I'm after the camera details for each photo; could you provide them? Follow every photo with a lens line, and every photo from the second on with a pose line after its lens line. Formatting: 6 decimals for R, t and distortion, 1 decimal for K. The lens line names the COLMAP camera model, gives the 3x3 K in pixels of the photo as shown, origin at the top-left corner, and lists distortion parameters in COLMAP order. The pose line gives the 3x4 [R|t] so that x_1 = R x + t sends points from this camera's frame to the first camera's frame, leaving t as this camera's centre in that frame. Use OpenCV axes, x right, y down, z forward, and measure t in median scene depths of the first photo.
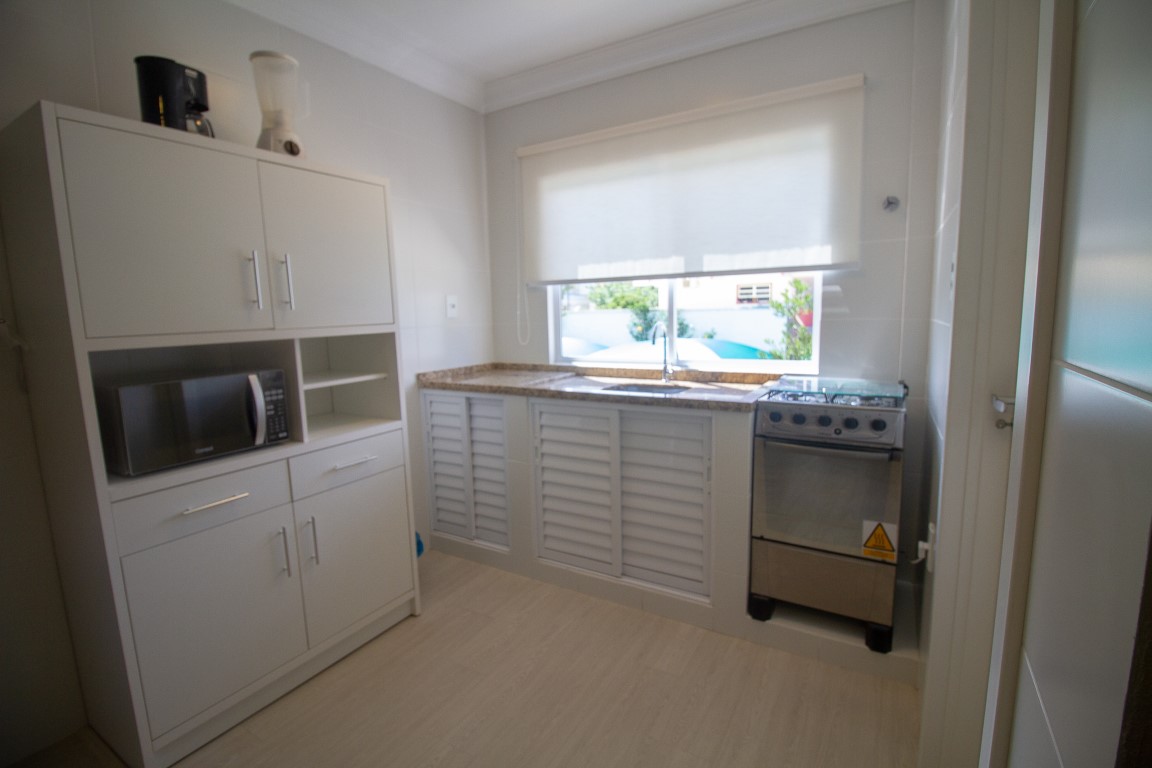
lens RADIAL K [[531.1, 0, 573.0], [0, 531.1, 382.3], [0, 0, 1]] dist [-0.016130, -0.001592]
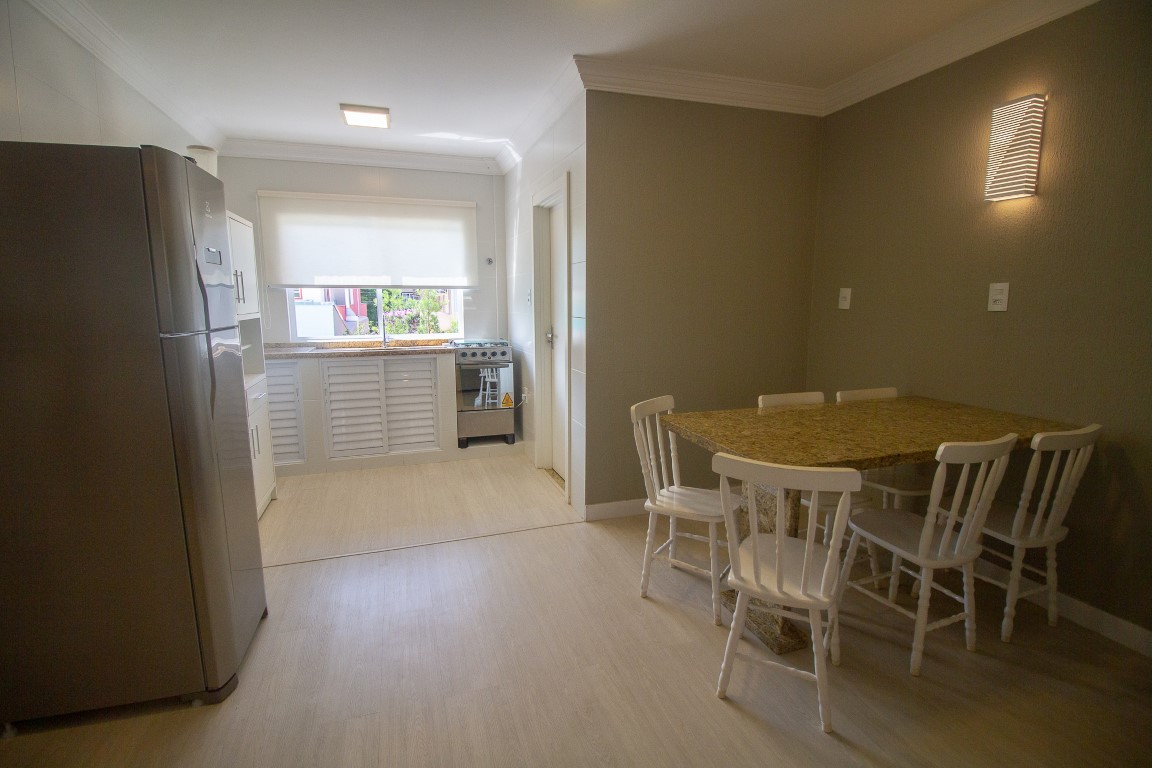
lens RADIAL K [[531.1, 0, 577.1], [0, 531.1, 383.9], [0, 0, 1]] dist [-0.016130, -0.001592]
pose [[0.645761, -0.089162, 0.758316, -0.879602], [0.085681, 0.995348, 0.044069, 0.110817], [-0.758717, 0.036515, 0.650396, -0.709371]]
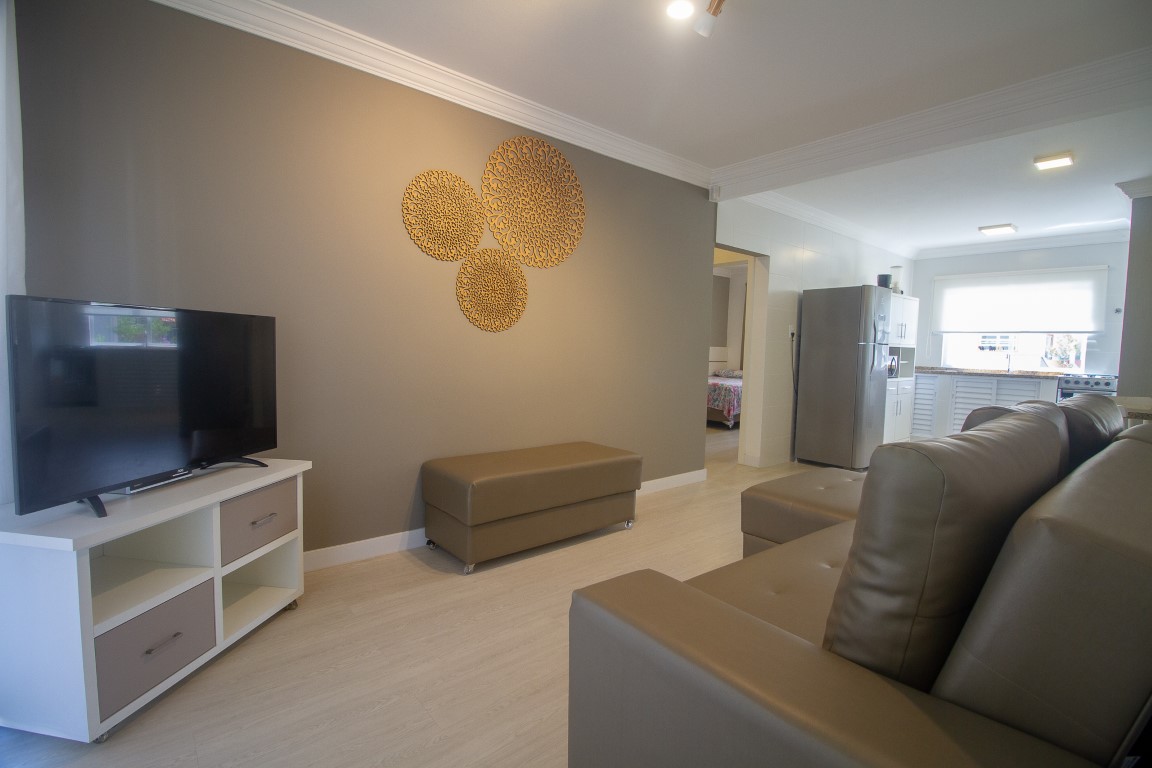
lens RADIAL K [[531.1, 0, 581.6], [0, 531.1, 376.4], [0, 0, 1]] dist [-0.016130, -0.001592]
pose [[0.945572, 0.071197, -0.317529, -1.090854], [-0.095330, 0.993569, -0.061102, 0.406096], [0.311137, 0.088047, 0.946278, -2.269326]]
